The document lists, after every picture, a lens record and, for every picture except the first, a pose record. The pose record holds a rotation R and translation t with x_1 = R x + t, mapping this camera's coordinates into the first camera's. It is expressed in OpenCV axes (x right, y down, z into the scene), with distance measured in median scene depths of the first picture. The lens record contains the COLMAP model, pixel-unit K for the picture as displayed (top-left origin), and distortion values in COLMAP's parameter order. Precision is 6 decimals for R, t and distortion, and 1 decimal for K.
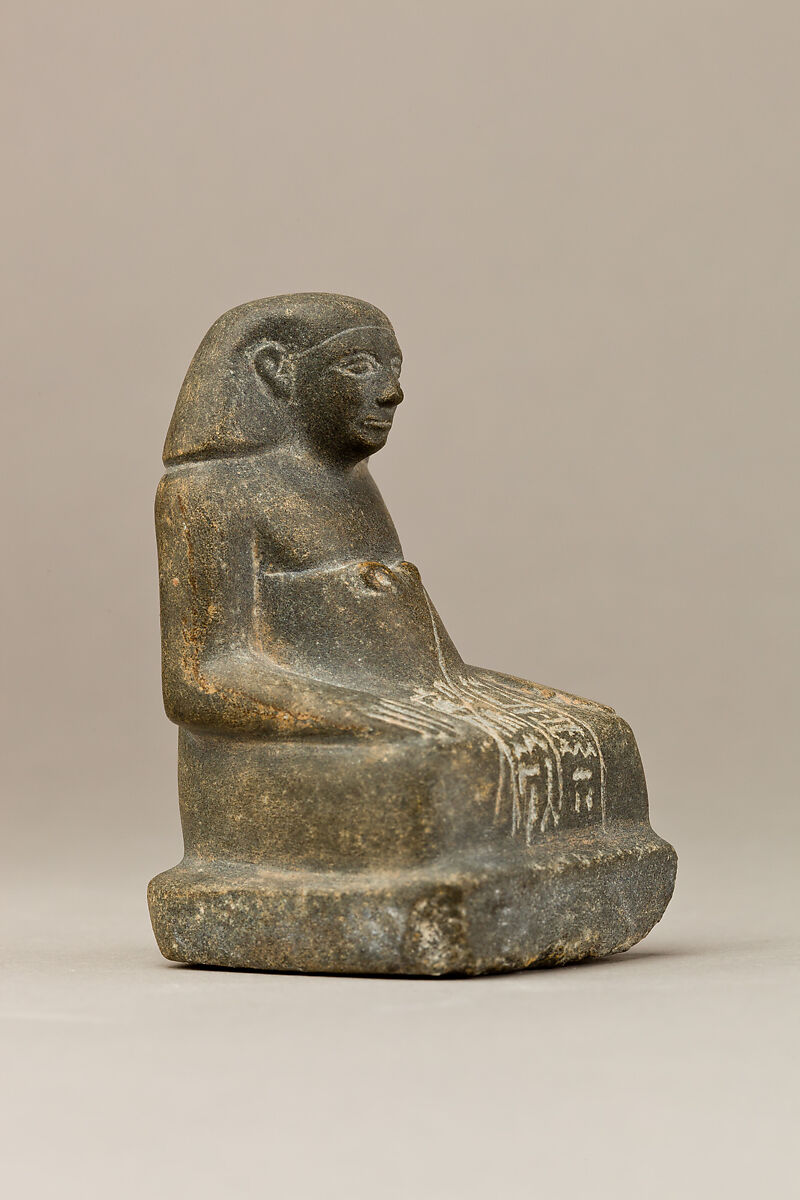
lens RADIAL K [[4411.4, 0, 395.2], [0, 4411.4, 598.5], [0, 0, 1]] dist [-1.541648, 0.000000]
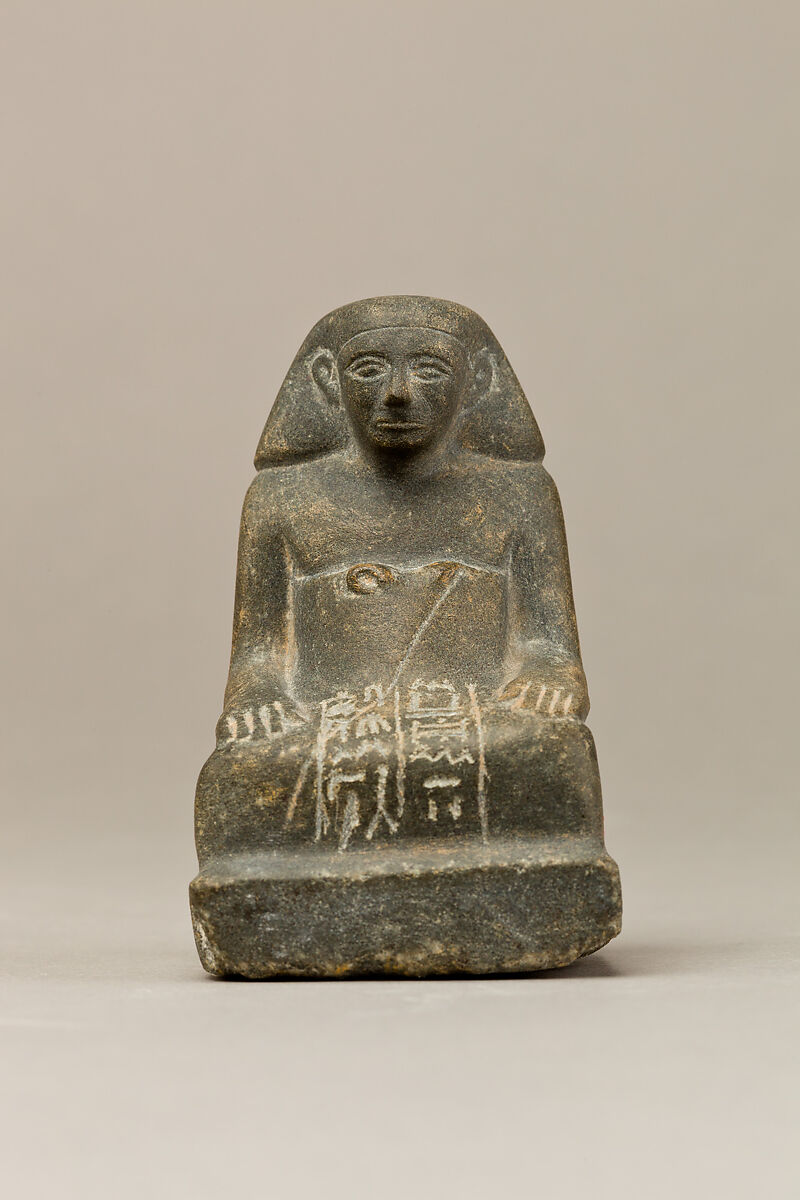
lens RADIAL K [[4411.4, 0, 402.4], [0, 4411.4, 606.5], [0, 0, 1]] dist [-1.541648, 0.000000]
pose [[0.551649, -0.009306, -0.834025, 0.844398], [0.023811, 0.999706, 0.004594, -0.003157], [0.833737, -0.022393, 0.551708, 0.457445]]
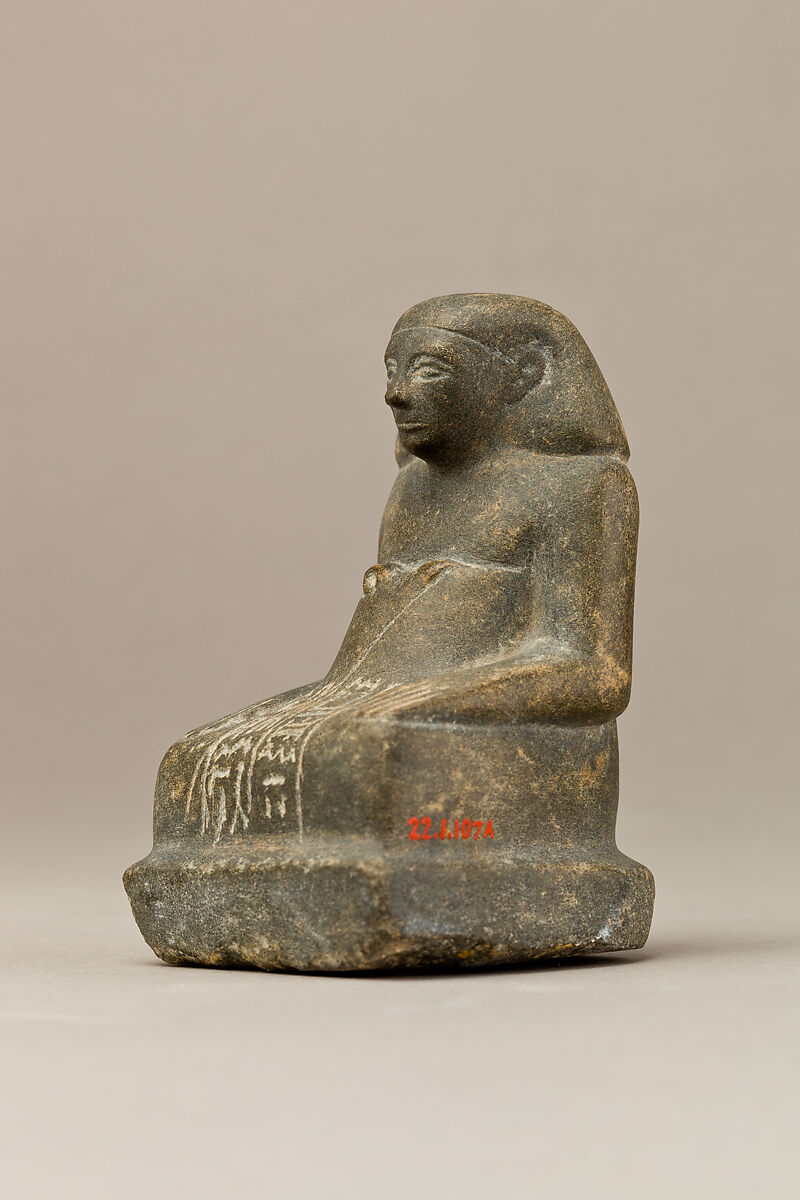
lens RADIAL K [[4411.4, 0, 398.6], [0, 4411.4, 603.1], [0, 0, 1]] dist [-1.541648, 0.000000]
pose [[-0.264033, -0.006046, -0.964495, 0.983505], [0.034090, 0.999297, -0.015596, 0.016769], [0.963911, -0.036997, -0.263641, 1.284757]]
